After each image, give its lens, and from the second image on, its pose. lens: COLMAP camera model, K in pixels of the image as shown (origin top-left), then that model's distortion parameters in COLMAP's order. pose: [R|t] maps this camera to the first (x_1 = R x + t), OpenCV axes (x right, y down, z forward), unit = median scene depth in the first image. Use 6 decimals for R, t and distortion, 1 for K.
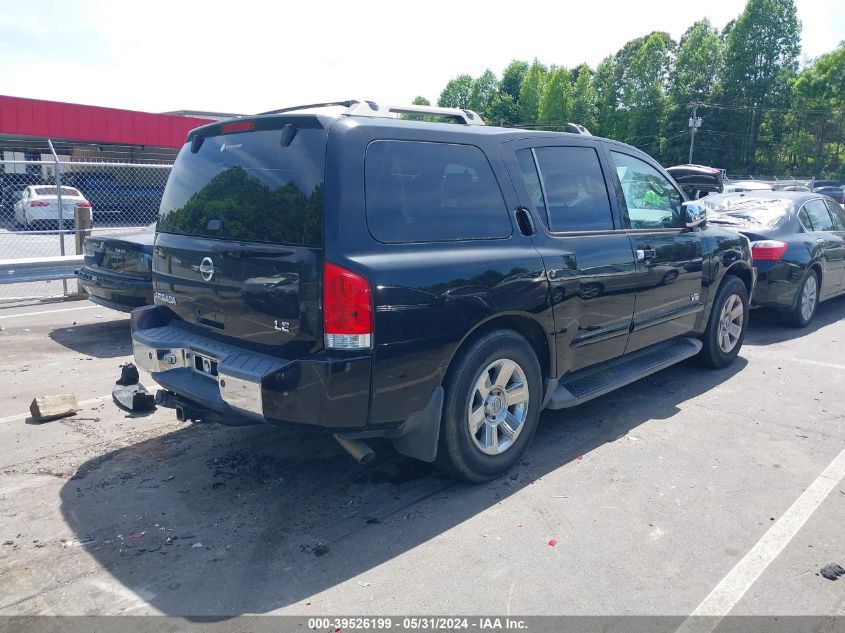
lens RADIAL K [[662.9, 0, 422.5], [0, 662.9, 316.5], [0, 0, 1]] dist [0.008844, 0.005681]
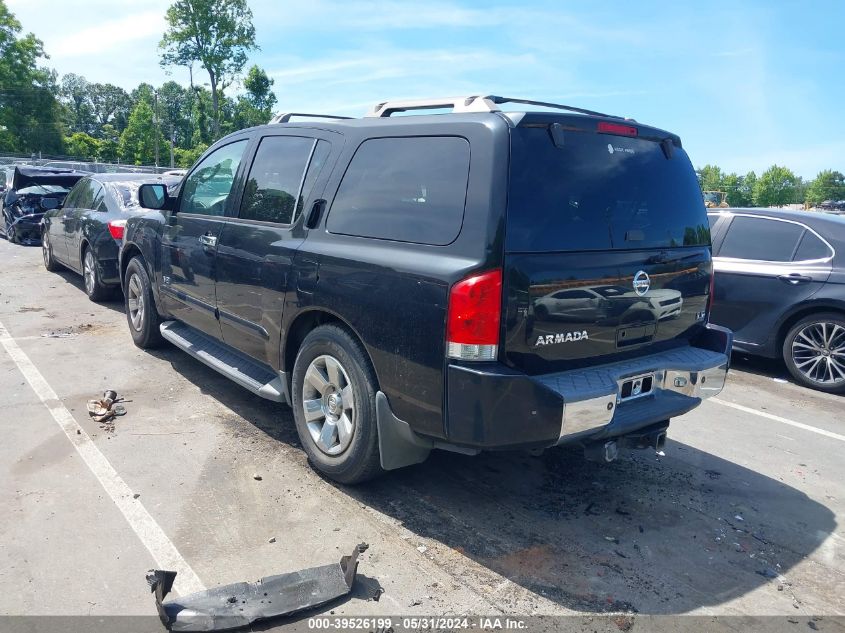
lens RADIAL K [[662.9, 0, 422.5], [0, 662.9, 316.5], [0, 0, 1]] dist [0.008844, 0.005681]
pose [[0.116342, -0.185295, 0.975772, -1.231637], [0.128350, 0.977010, 0.170227, -0.215783], [-0.984881, 0.105435, 0.137450, 1.142777]]
